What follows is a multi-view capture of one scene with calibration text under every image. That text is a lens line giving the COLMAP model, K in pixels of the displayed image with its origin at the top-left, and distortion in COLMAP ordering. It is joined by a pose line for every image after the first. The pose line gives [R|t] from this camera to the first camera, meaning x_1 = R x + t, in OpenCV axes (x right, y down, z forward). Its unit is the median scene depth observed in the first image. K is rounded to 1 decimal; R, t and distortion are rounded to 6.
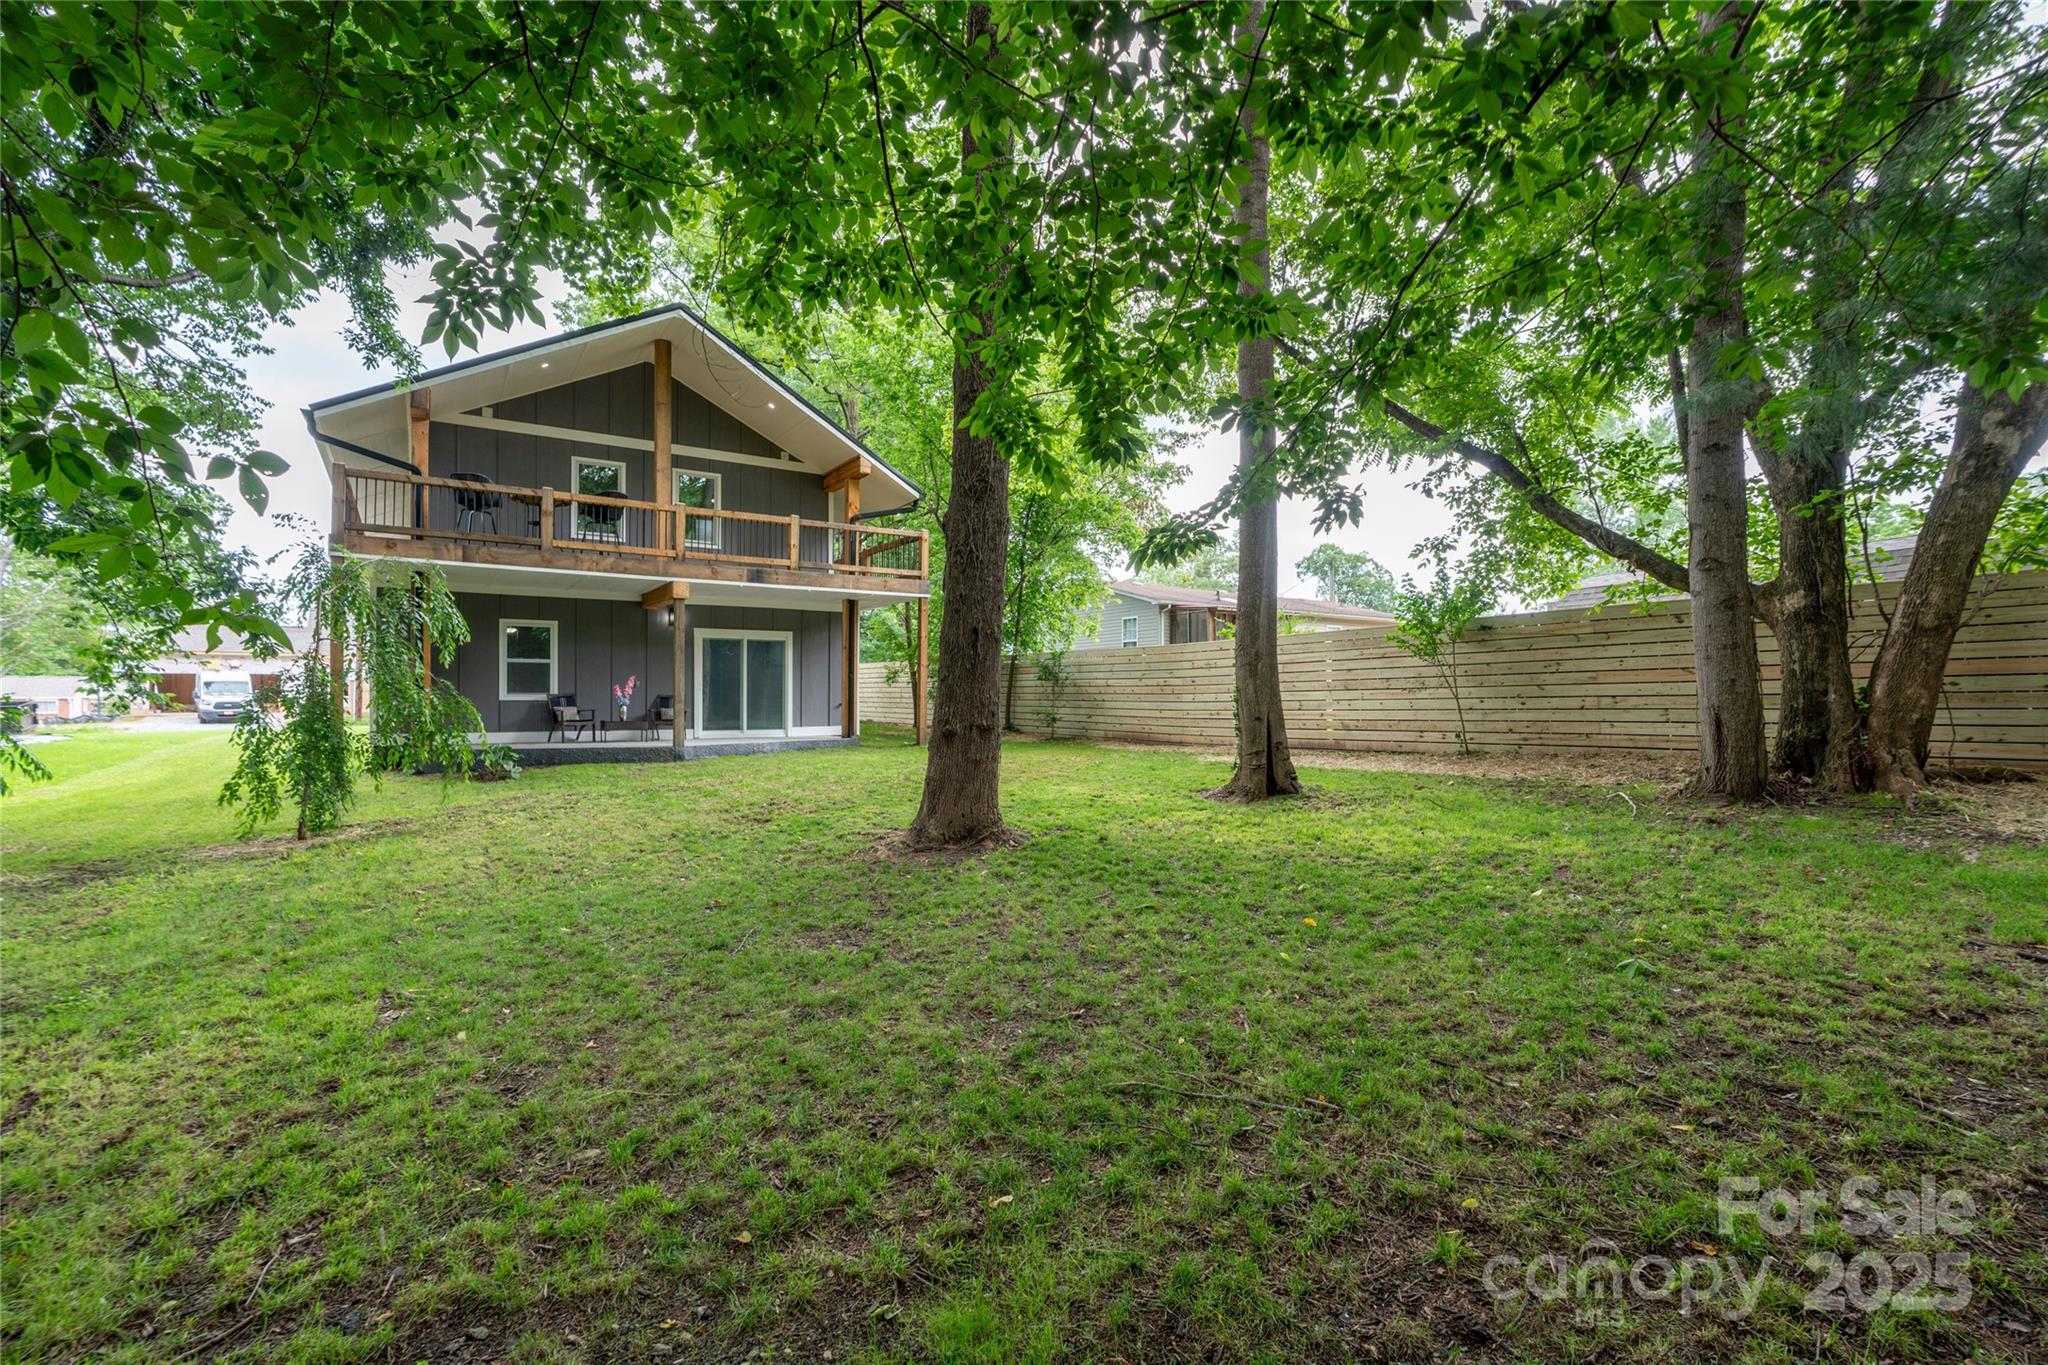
lens RADIAL K [[947.9, 0, 1025.4], [0, 947.9, 690.5], [0, 0, 1]] dist [-0.007921, 0.004781]
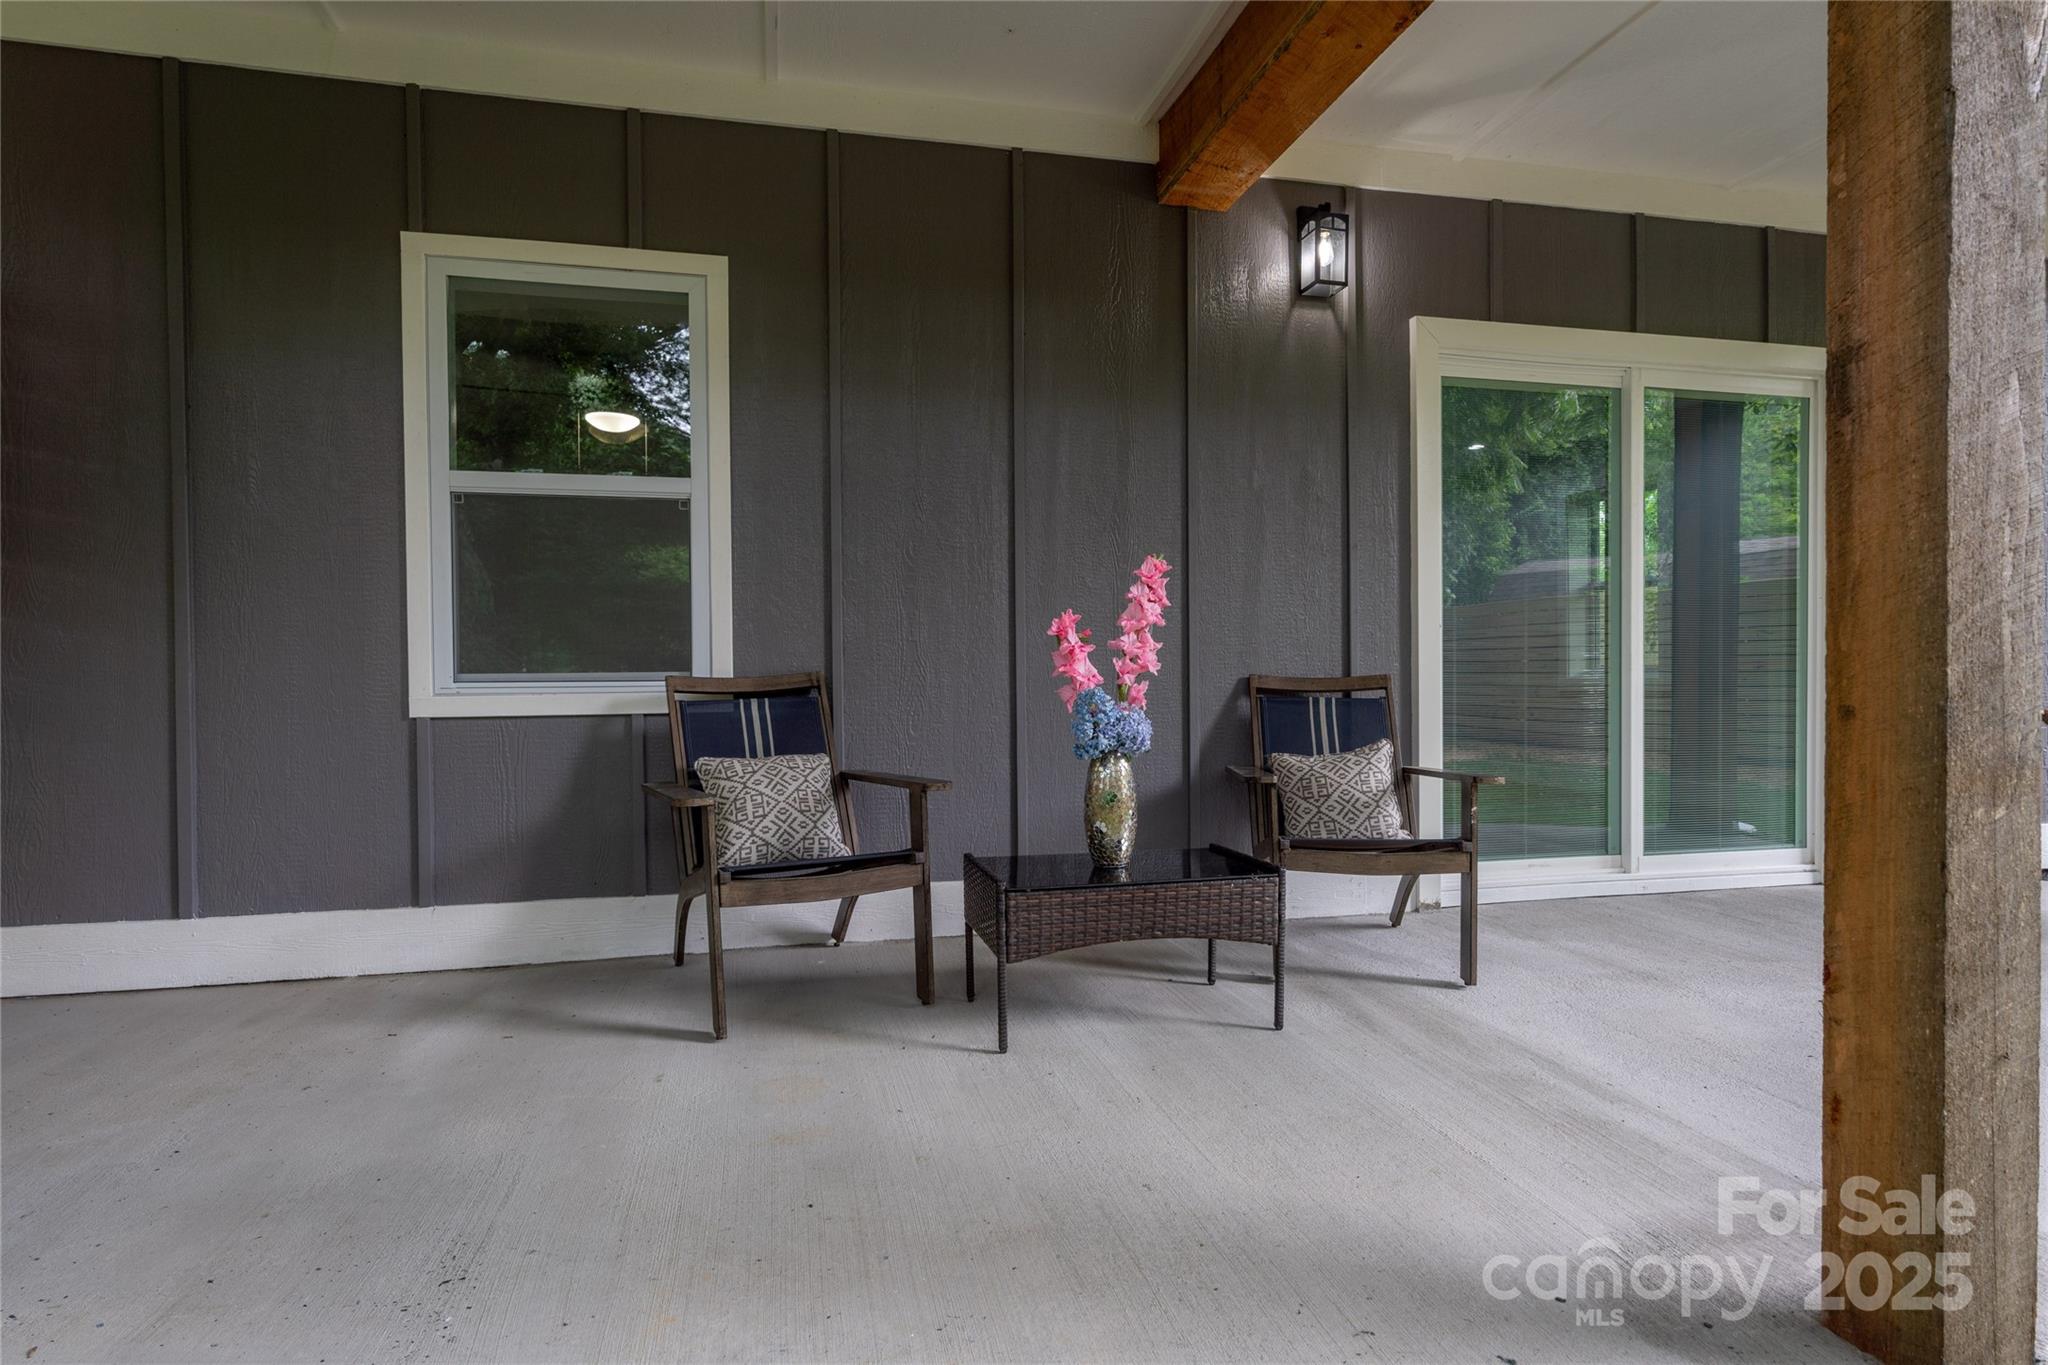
lens RADIAL K [[1129.1, 0, 1020.2], [0, 1129.1, 681.3], [0, 0, 1]] dist [-0.006942, -0.000839]
pose [[0.935006, -0.000101, -0.354631, -0.355633], [0.006655, 0.999829, 0.017263, 0.001265], [0.354569, -0.018501, 0.934847, 0.790306]]
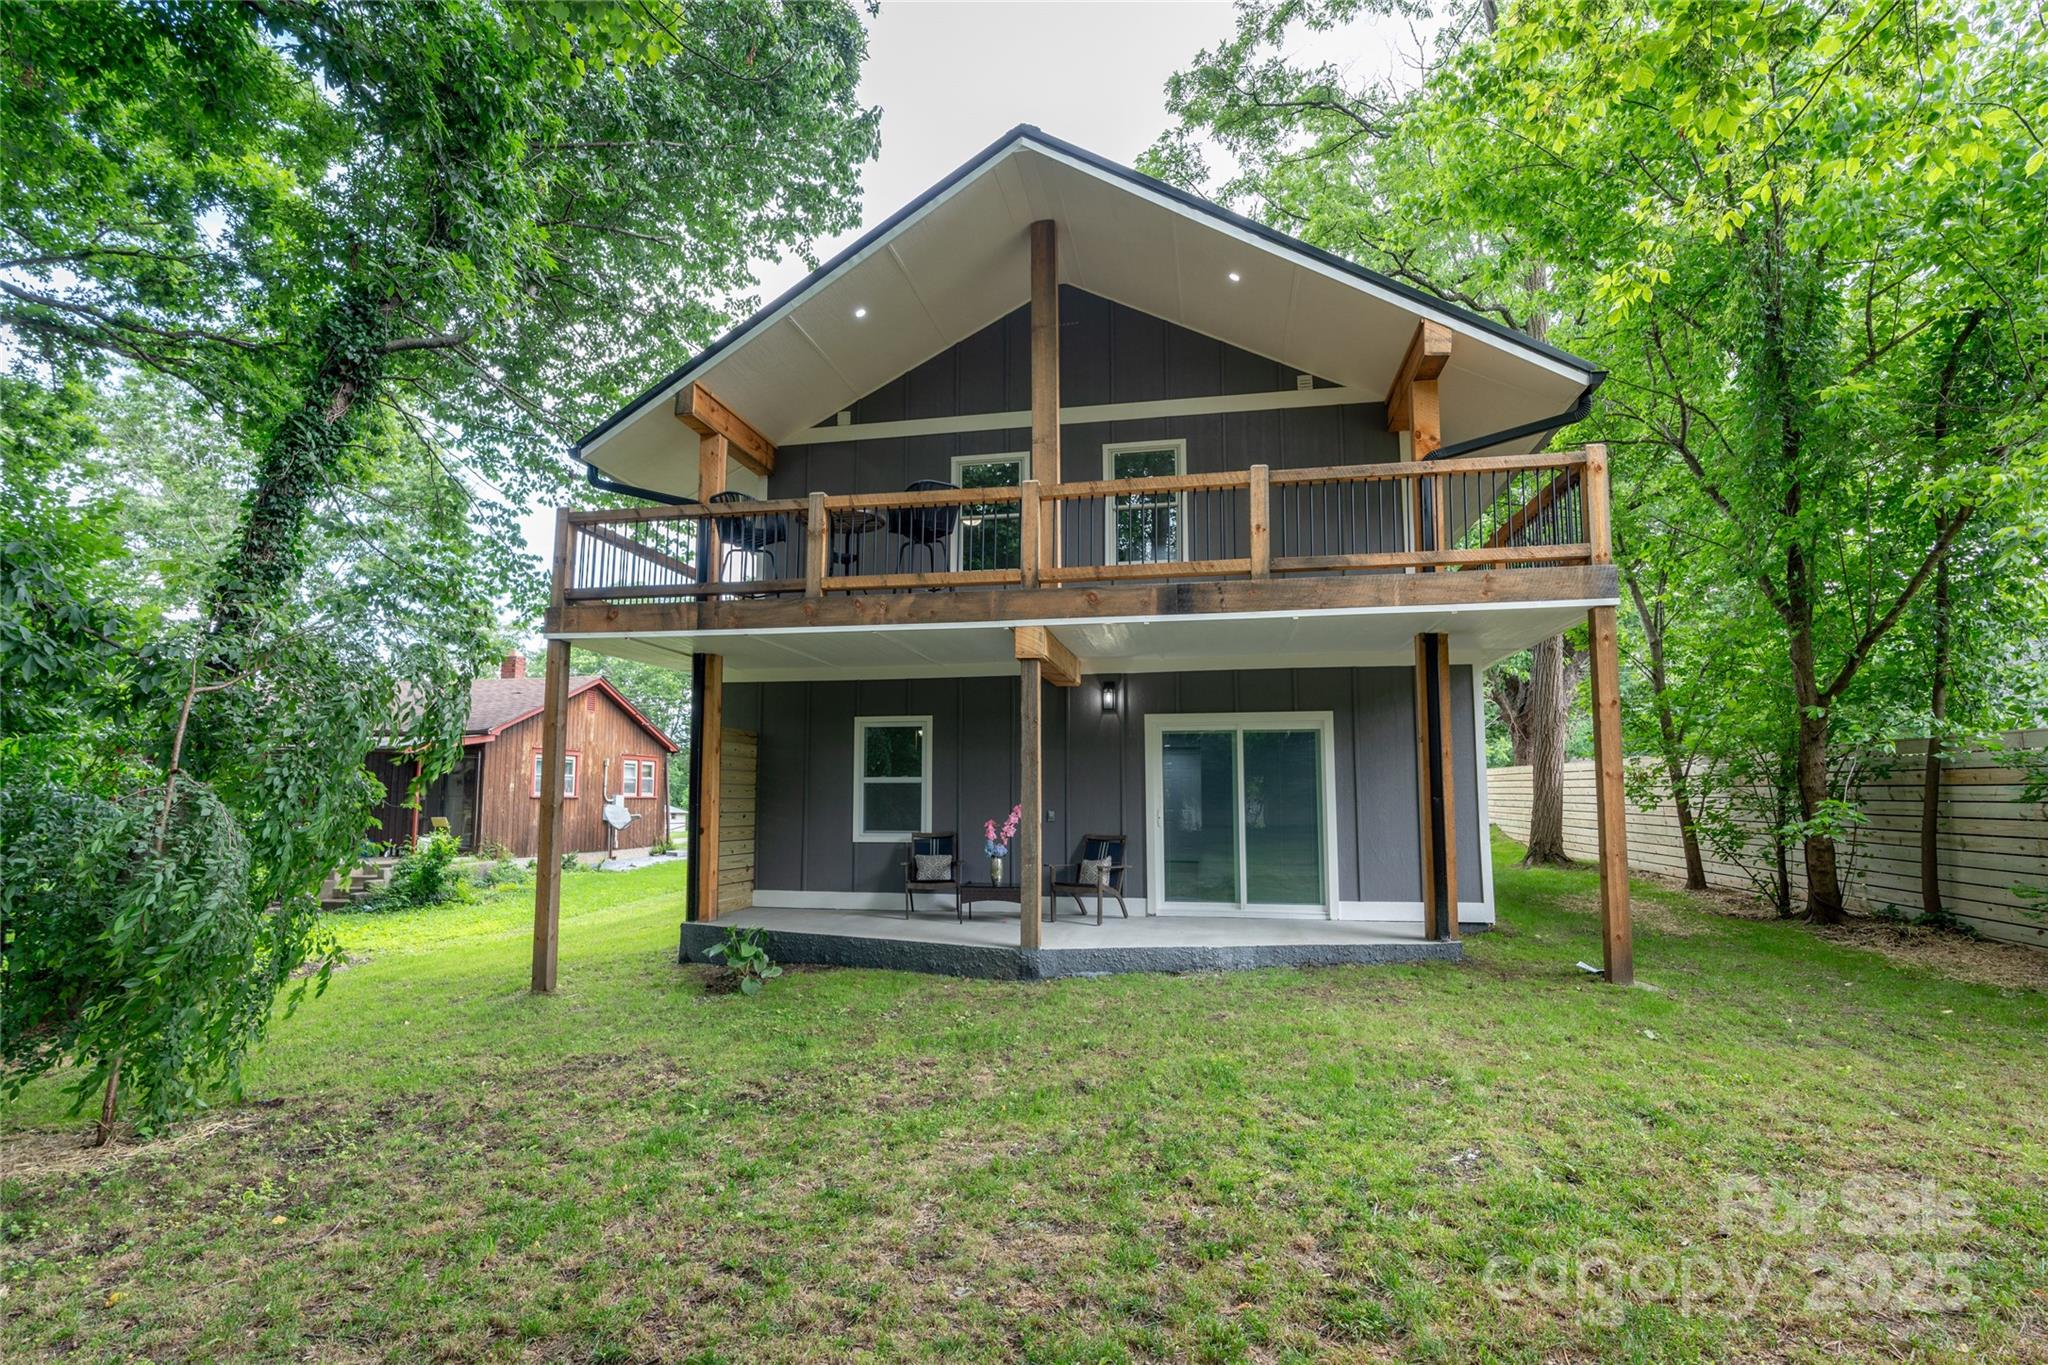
lens RADIAL K [[994.7, 0, 1018.7], [0, 994.7, 687.4], [0, 0, 1]] dist [-0.009822, 0.001318]
pose [[0.702960, -0.076226, -0.707132, 0.015143], [0.005352, 0.994779, -0.101913, -0.023321], [0.711209, 0.067856, 0.699698, 0.552501]]
